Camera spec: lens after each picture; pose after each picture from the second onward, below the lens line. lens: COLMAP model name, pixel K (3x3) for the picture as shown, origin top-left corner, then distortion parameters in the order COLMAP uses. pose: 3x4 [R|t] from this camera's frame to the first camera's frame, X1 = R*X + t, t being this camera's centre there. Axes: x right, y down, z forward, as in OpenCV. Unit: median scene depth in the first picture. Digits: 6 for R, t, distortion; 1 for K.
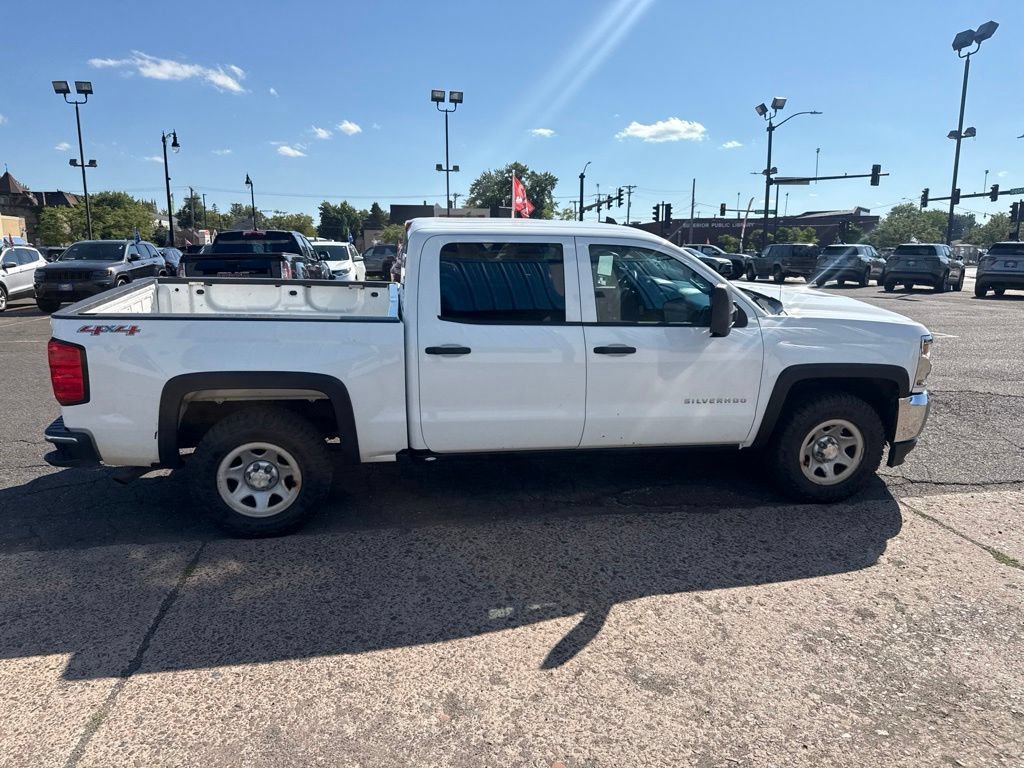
lens RADIAL K [[712.6, 0, 512.2], [0, 712.6, 391.0], [0, 0, 1]] dist [0.059324, -0.073095]
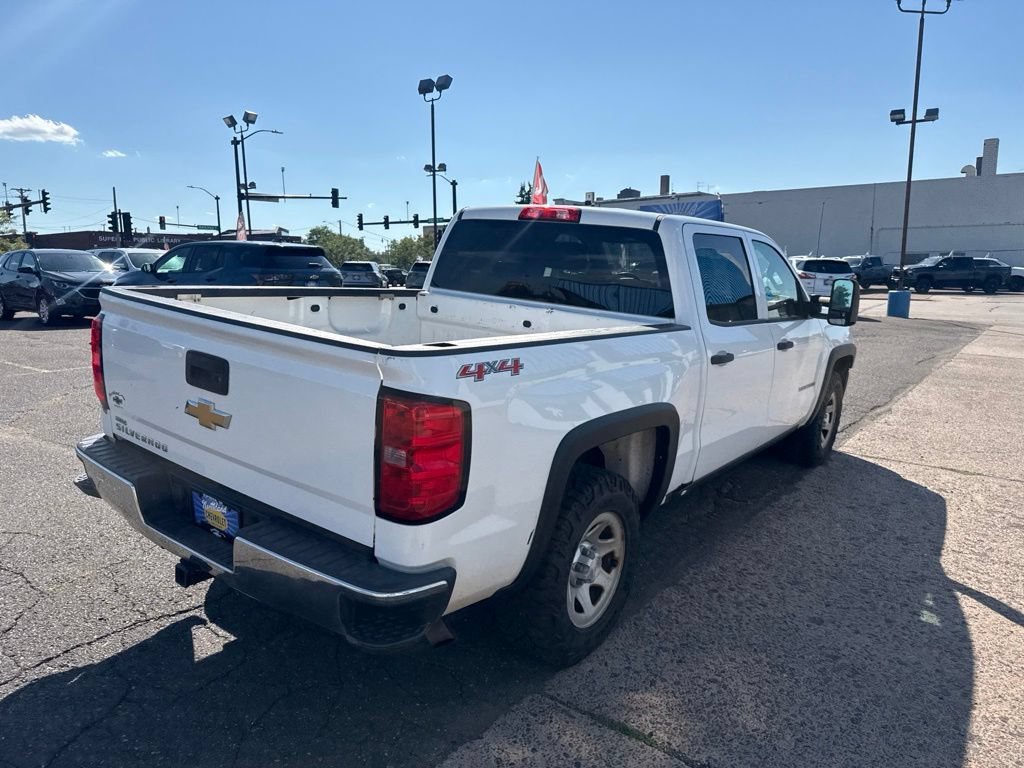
lens RADIAL K [[718.7, 0, 512.4], [0, 718.7, 387.6], [0, 0, 1]] dist [0.056820, -0.071474]
pose [[0.716898, -0.111866, 0.688145, -0.801724], [0.132563, 0.990908, 0.022982, -0.069530], [-0.684459, 0.074746, 0.725209, 0.501032]]
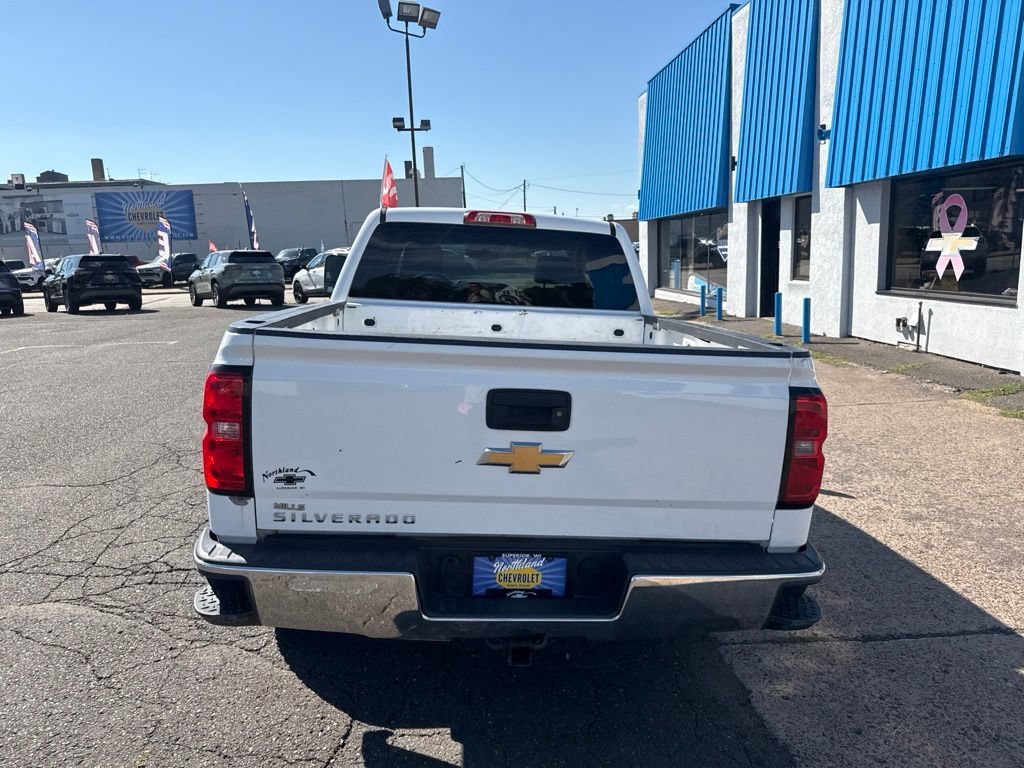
lens RADIAL K [[717.6, 0, 517.4], [0, 717.6, 383.5], [0, 0, 1]] dist [0.079185, -0.103531]
pose [[0.077911, -0.180167, 0.980546, -1.043342], [0.221395, 0.962104, 0.159187, -0.190279], [-0.972067, 0.204685, 0.114847, 0.996528]]
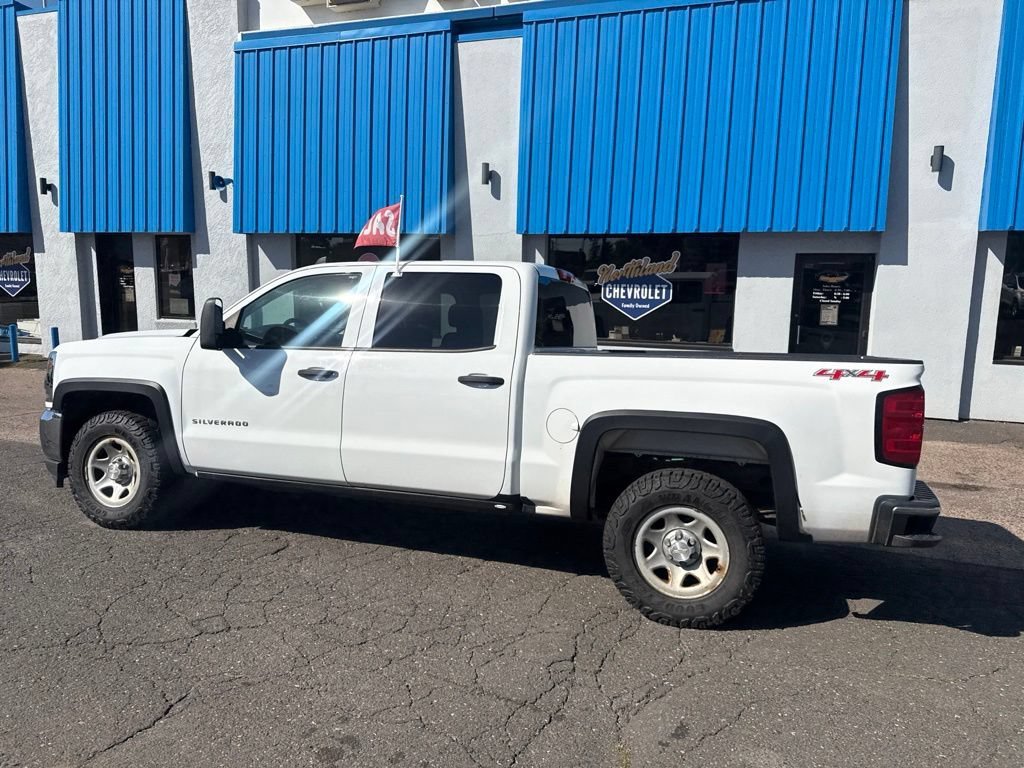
lens RADIAL K [[716.6, 0, 514.4], [0, 716.6, 392.4], [0, 0, 1]] dist [0.069947, -0.068737]
pose [[-0.882953, -0.086319, 0.461458, -0.586408], [0.073971, 0.945092, 0.318323, -0.424003], [-0.463598, 0.315199, -0.828086, 2.020824]]
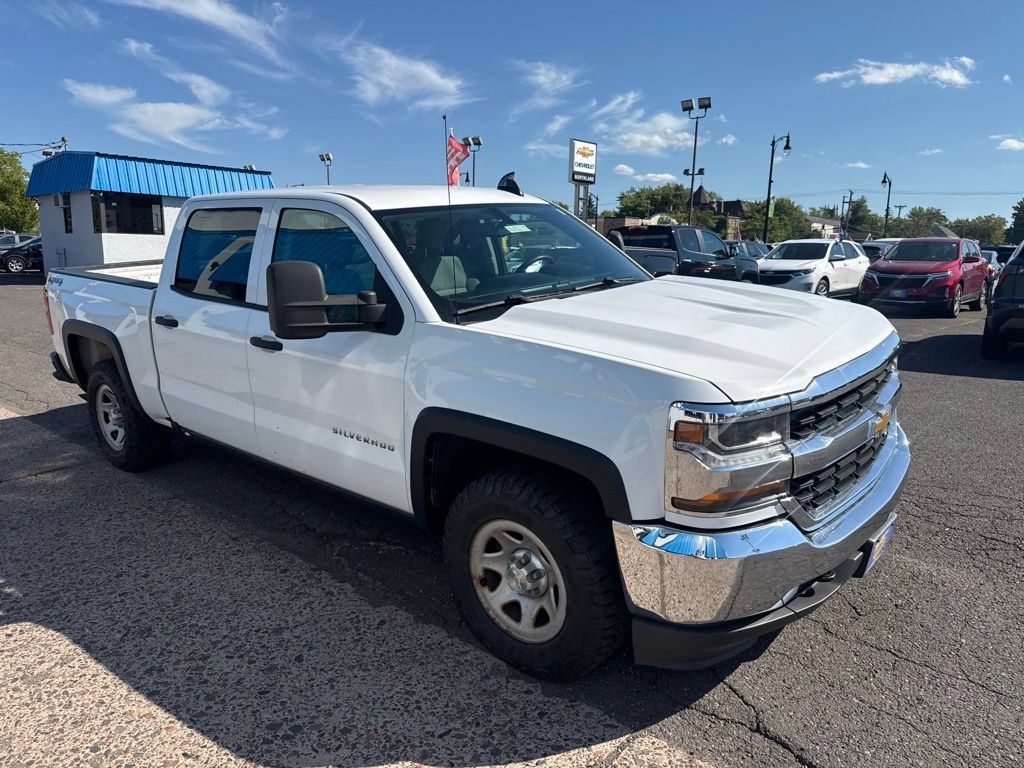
lens RADIAL K [[712.6, 0, 512.2], [0, 712.6, 391.0], [0, 0, 1]] dist [0.059324, -0.073095]
pose [[0.645414, 0.160843, -0.746706, 0.868988], [-0.165930, 0.983757, 0.068483, -0.099372], [0.745592, 0.079701, 0.661619, 0.655823]]
